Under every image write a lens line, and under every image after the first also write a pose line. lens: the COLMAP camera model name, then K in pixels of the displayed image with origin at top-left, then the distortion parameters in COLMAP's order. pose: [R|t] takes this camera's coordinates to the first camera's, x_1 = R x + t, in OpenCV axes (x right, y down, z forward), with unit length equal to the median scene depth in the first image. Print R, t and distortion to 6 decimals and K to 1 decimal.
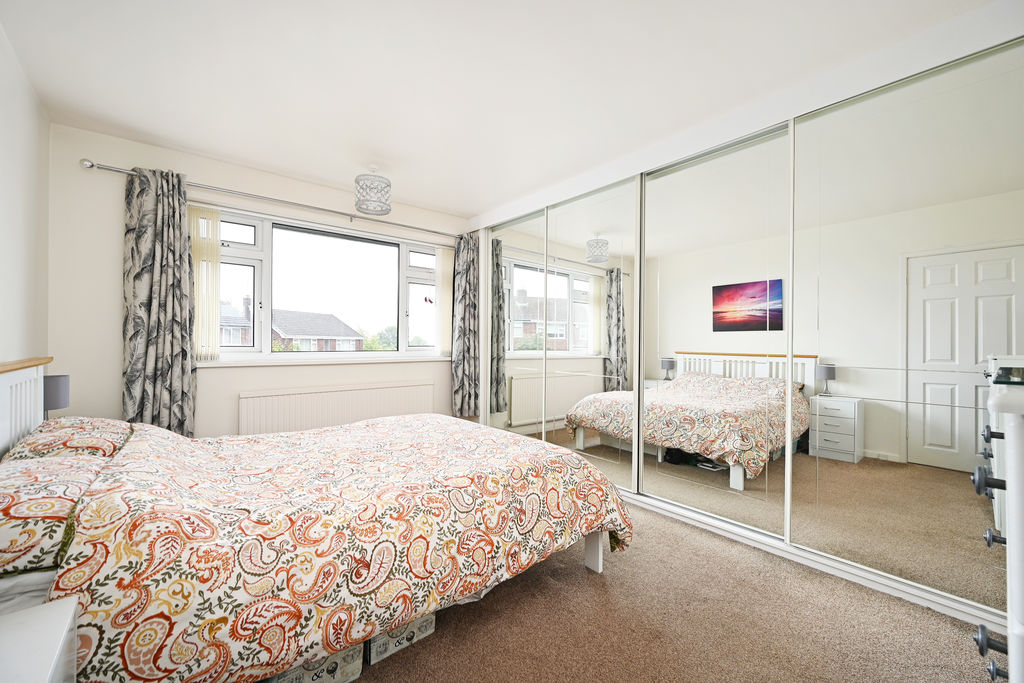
lens RADIAL K [[404.1, 0, 510.4], [0, 404.1, 341.5], [0, 0, 1]] dist [0.000178, 0.000050]
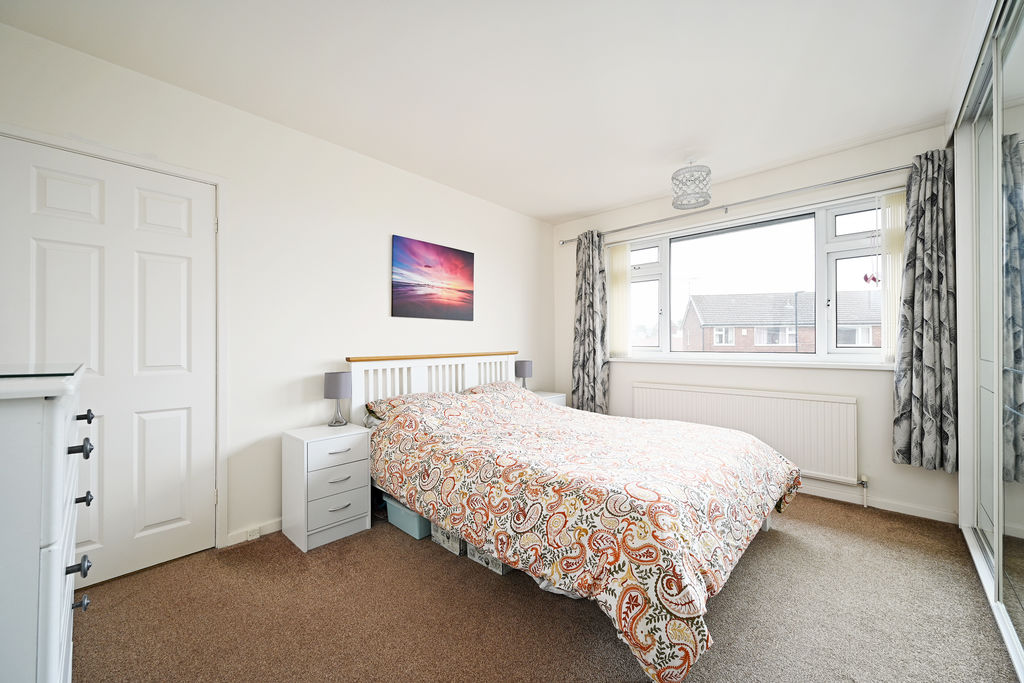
lens RADIAL K [[404.1, 0, 512.9], [0, 404.1, 344.9], [0, 0, 1]] dist [0.000178, 0.000050]
pose [[0.115963, -0.001093, -0.993253, 0.658756], [0.007790, 0.999970, -0.000191, 0.004959], [0.993223, -0.007716, 0.115968, 0.558466]]
